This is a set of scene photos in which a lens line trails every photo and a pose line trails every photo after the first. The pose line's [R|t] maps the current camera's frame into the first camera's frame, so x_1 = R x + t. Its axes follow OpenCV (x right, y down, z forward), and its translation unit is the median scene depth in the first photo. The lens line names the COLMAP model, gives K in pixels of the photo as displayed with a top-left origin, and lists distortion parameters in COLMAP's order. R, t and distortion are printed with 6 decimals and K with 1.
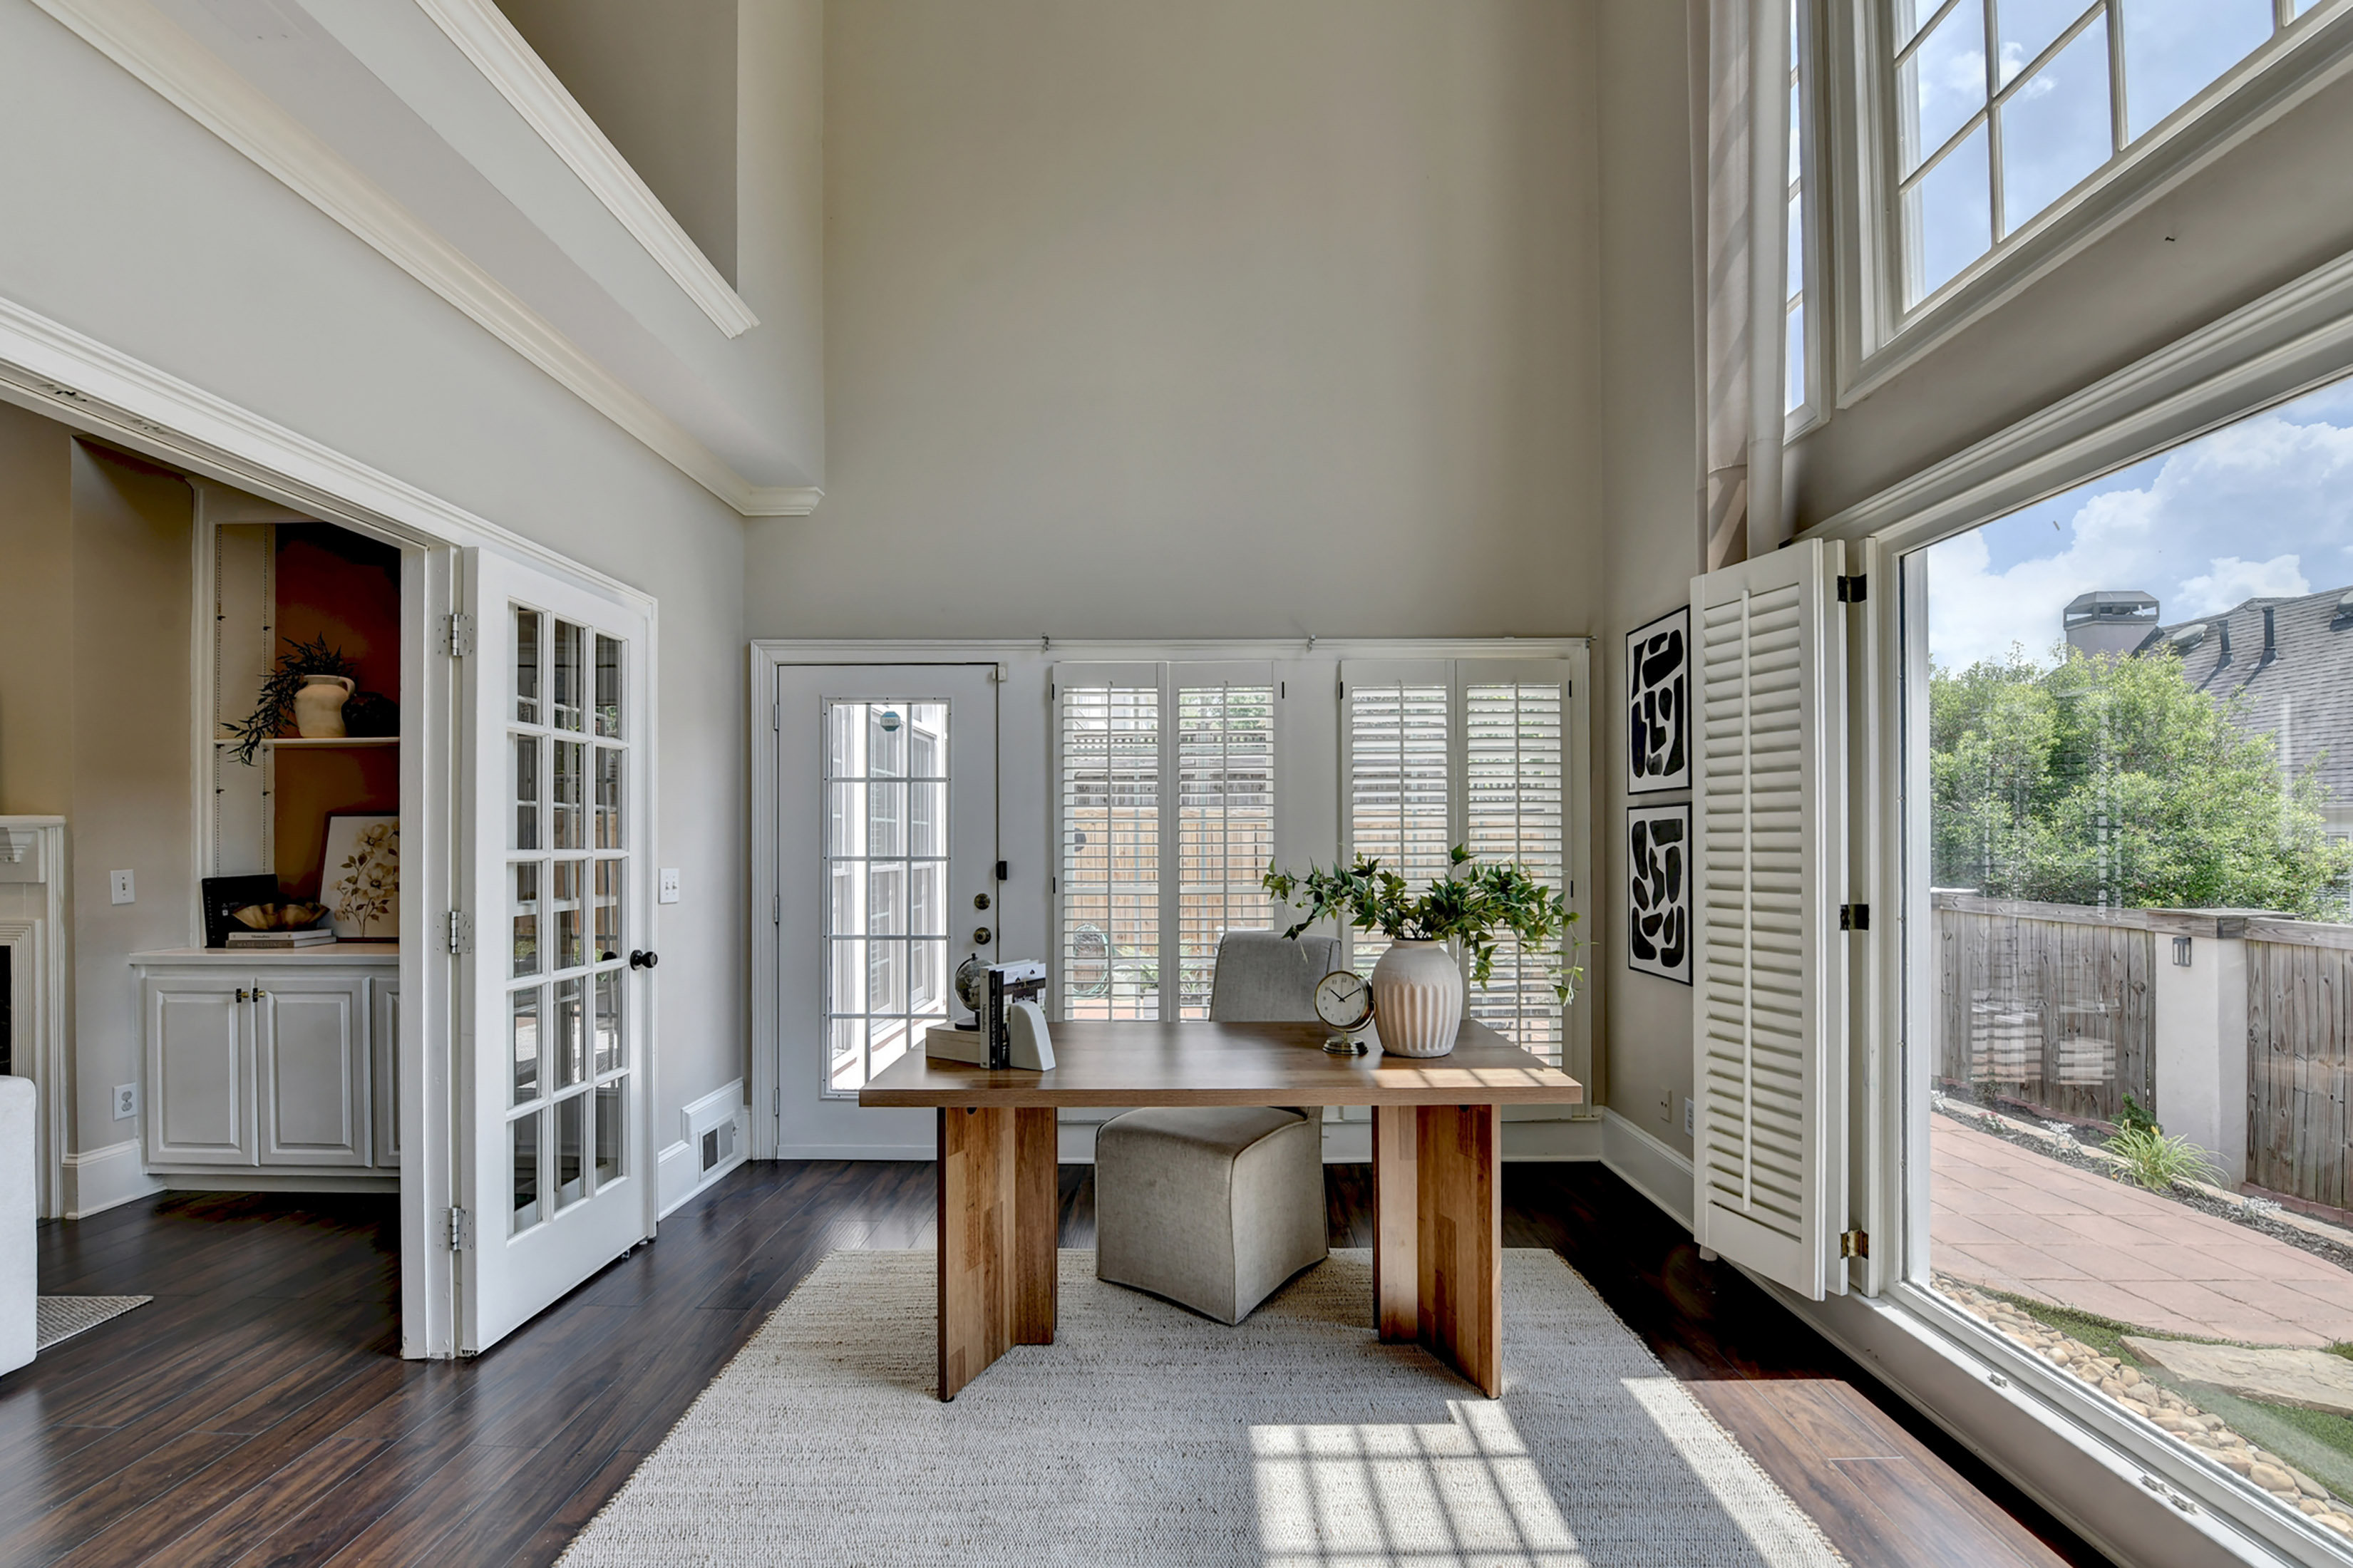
lens RADIAL K [[971.6, 0, 1187.1], [0, 971.6, 842.6], [0, 0, 1]] dist [-0.011298, -0.003753]
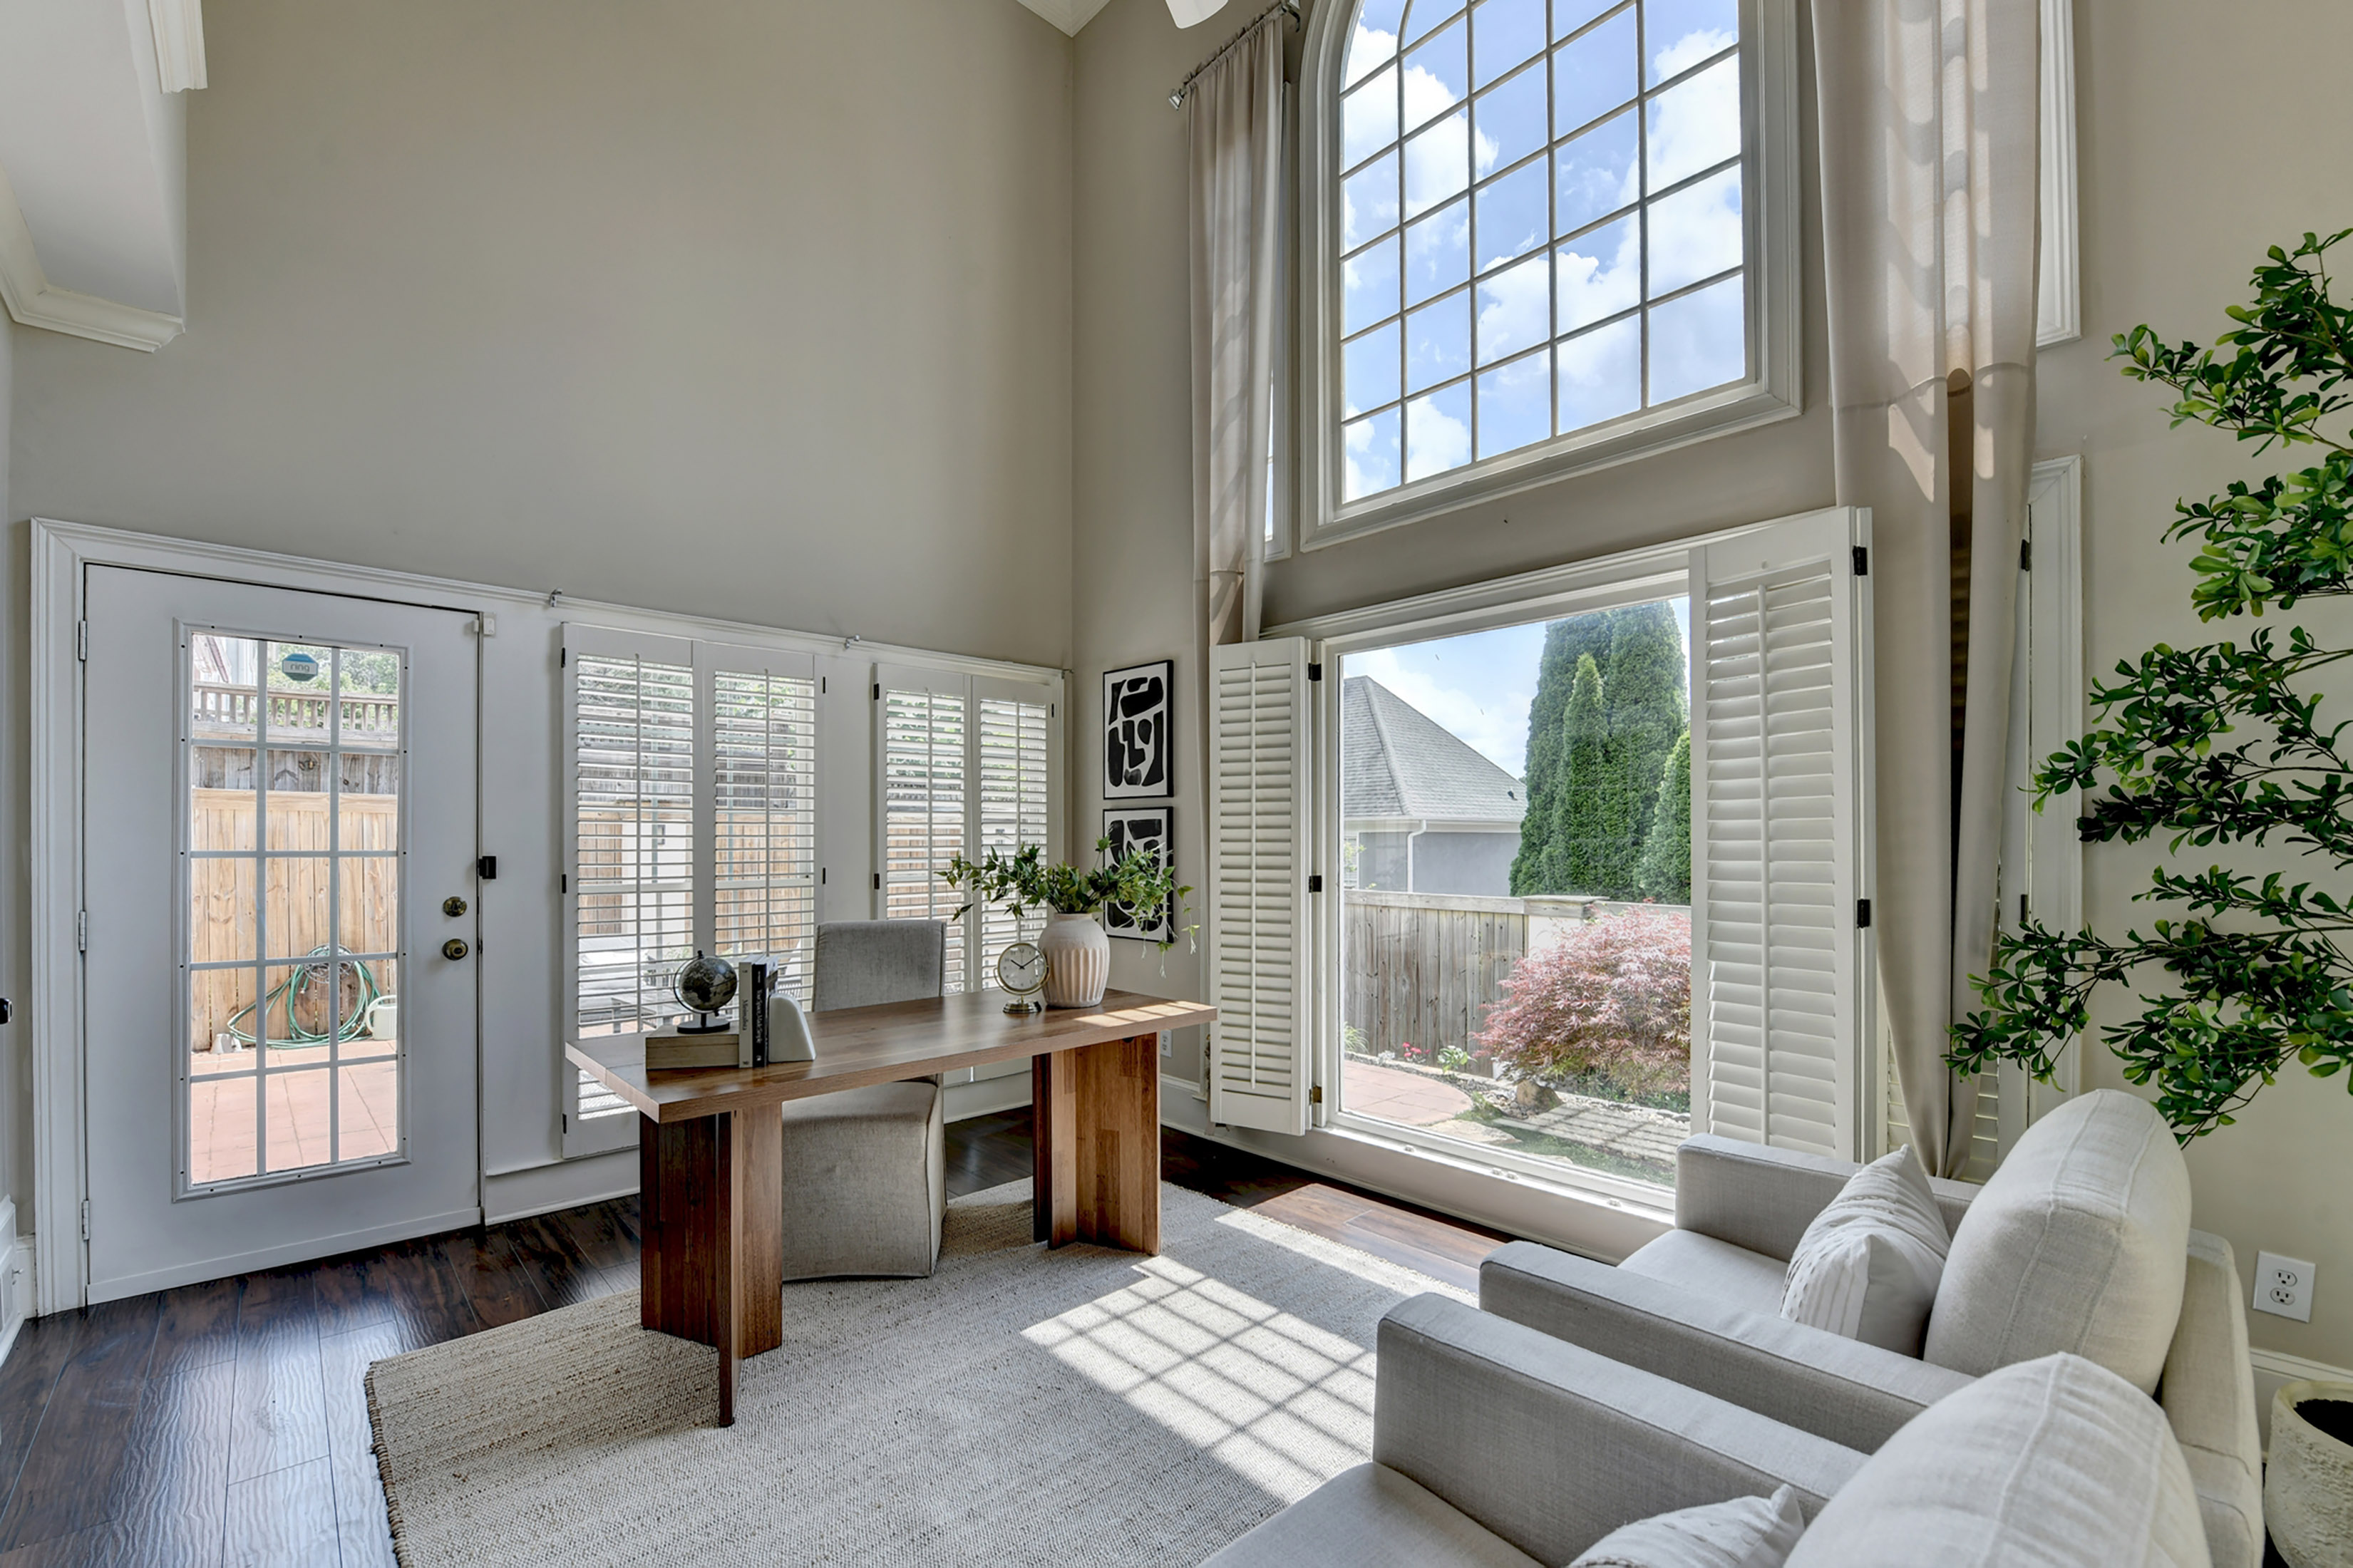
lens RADIAL K [[971.6, 0, 1169.9], [0, 971.6, 844.0], [0, 0, 1]] dist [-0.011298, -0.003753]
pose [[0.726101, 0.000873, 0.687587, -0.387686], [-0.002465, 0.999996, 0.001333, 0.007756], [-0.687584, -0.002663, 0.726100, 0.018304]]
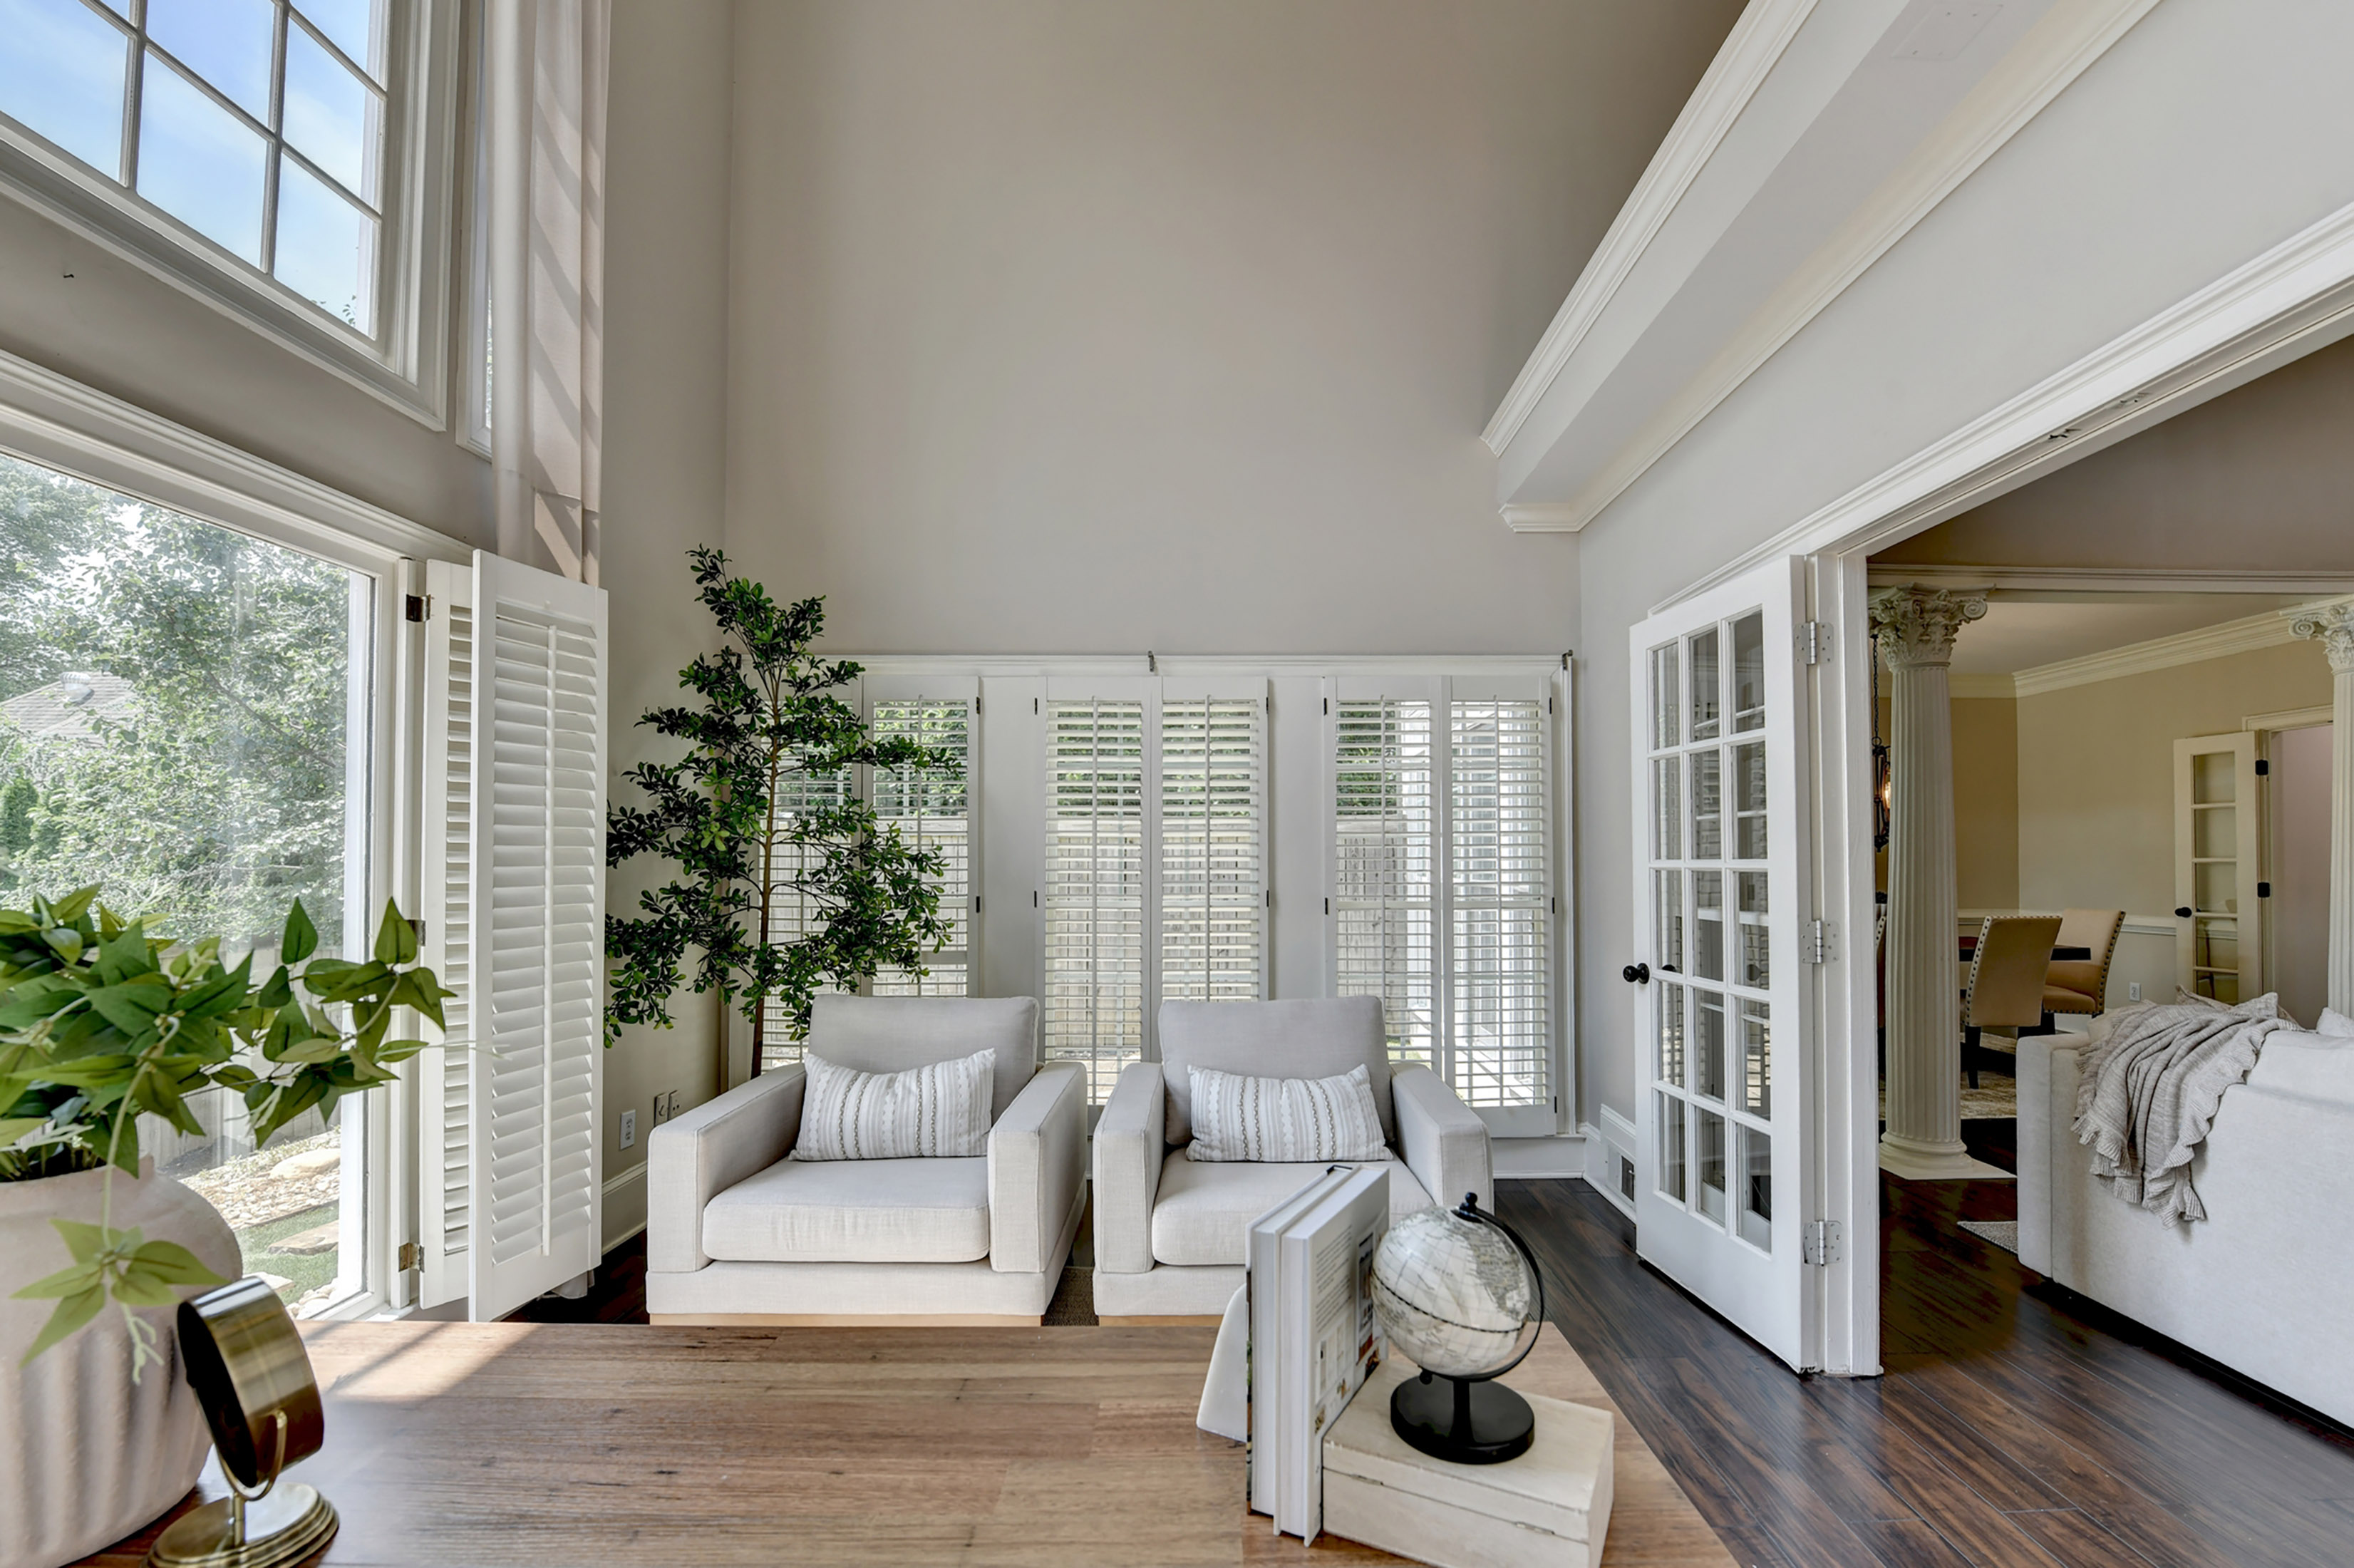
lens RADIAL K [[972.1, 0, 1208.6], [0, 972.1, 850.9], [0, 0, 1]] dist [-0.011298, -0.003753]
pose [[-0.999990, 0.004500, -0.000278, -0.096134], [0.004503, 0.999914, -0.012328, 0.004779], [0.000222, -0.012329, -0.999924, 0.968390]]
